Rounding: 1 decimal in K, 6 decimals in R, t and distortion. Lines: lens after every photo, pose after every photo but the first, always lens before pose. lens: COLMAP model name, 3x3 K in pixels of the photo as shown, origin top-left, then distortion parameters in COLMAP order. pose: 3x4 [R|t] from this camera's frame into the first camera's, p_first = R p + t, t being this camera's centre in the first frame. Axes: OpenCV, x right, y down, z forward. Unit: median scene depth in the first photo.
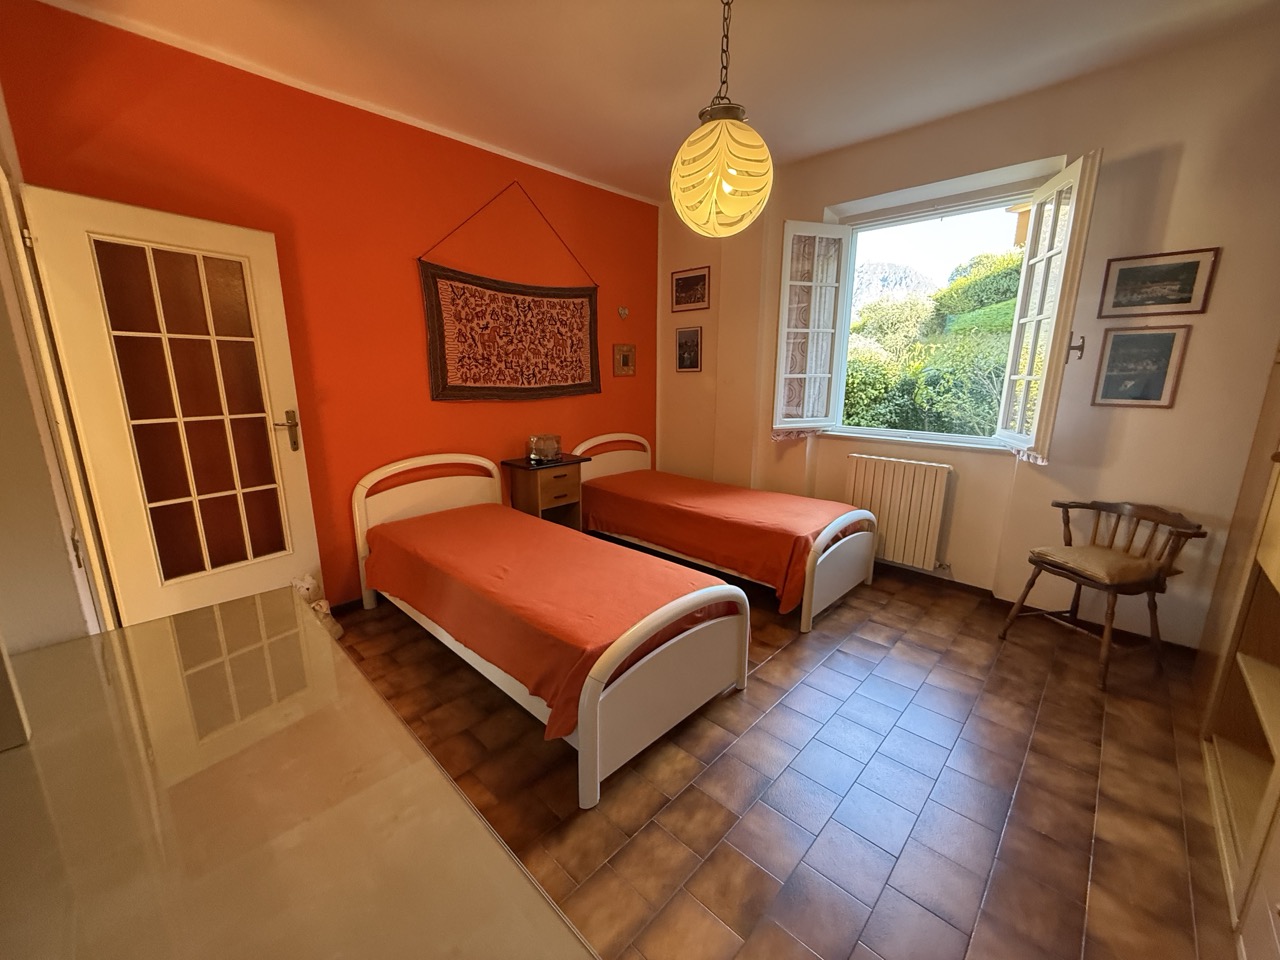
lens RADIAL K [[508.4, 0, 633.7], [0, 508.4, 484.1], [0, 0, 1]] dist [-0.001098, 0.000012]
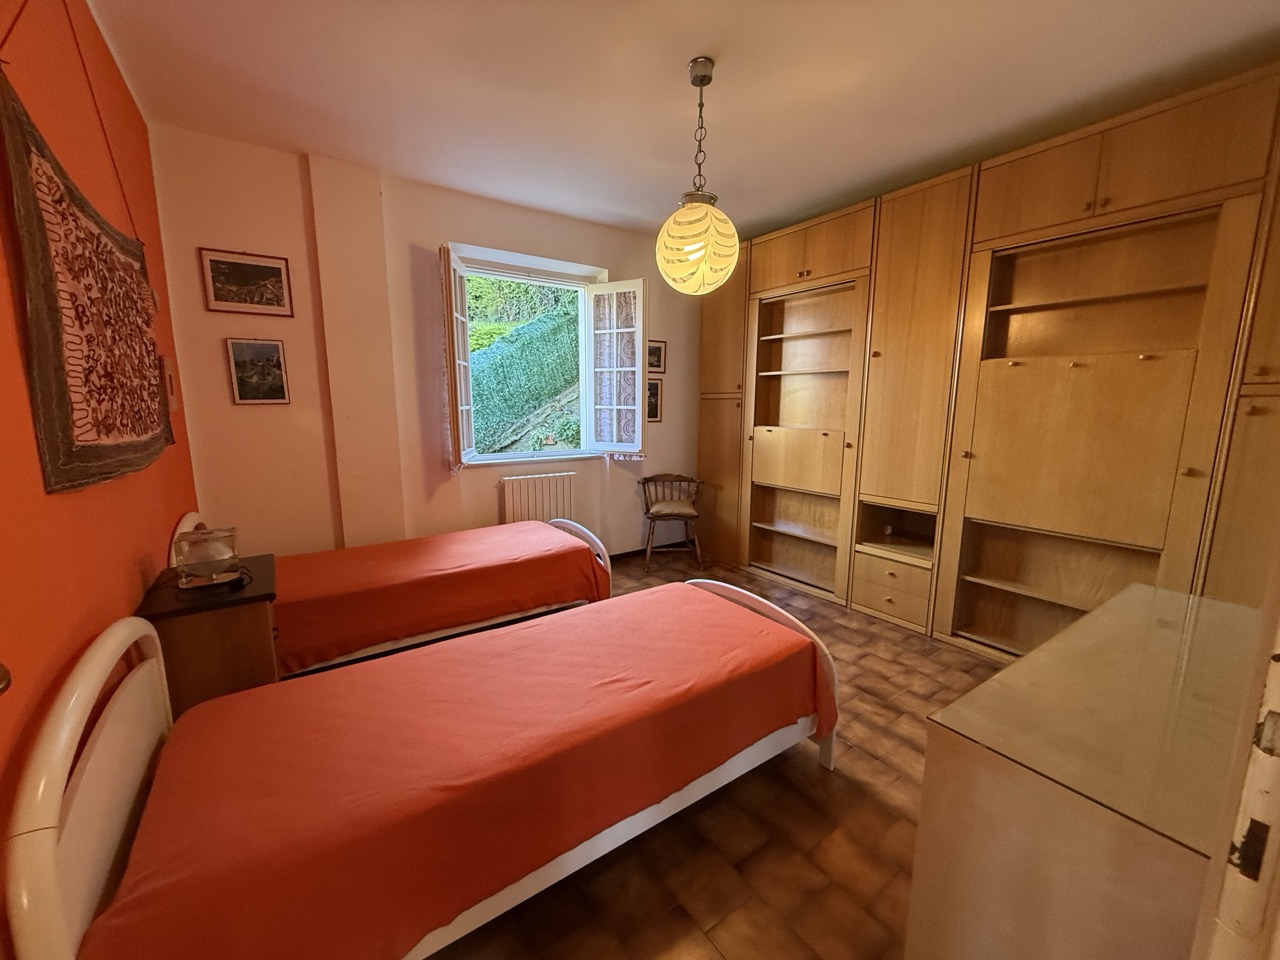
lens RADIAL K [[508.4, 0, 633.7], [0, 508.4, 484.1], [0, 0, 1]] dist [-0.001098, 0.000012]
pose [[0.195627, -0.158221, 0.967831, -0.654709], [0.212754, 0.970242, 0.115611, -0.129249], [-0.957322, 0.183293, 0.223467, 0.561939]]
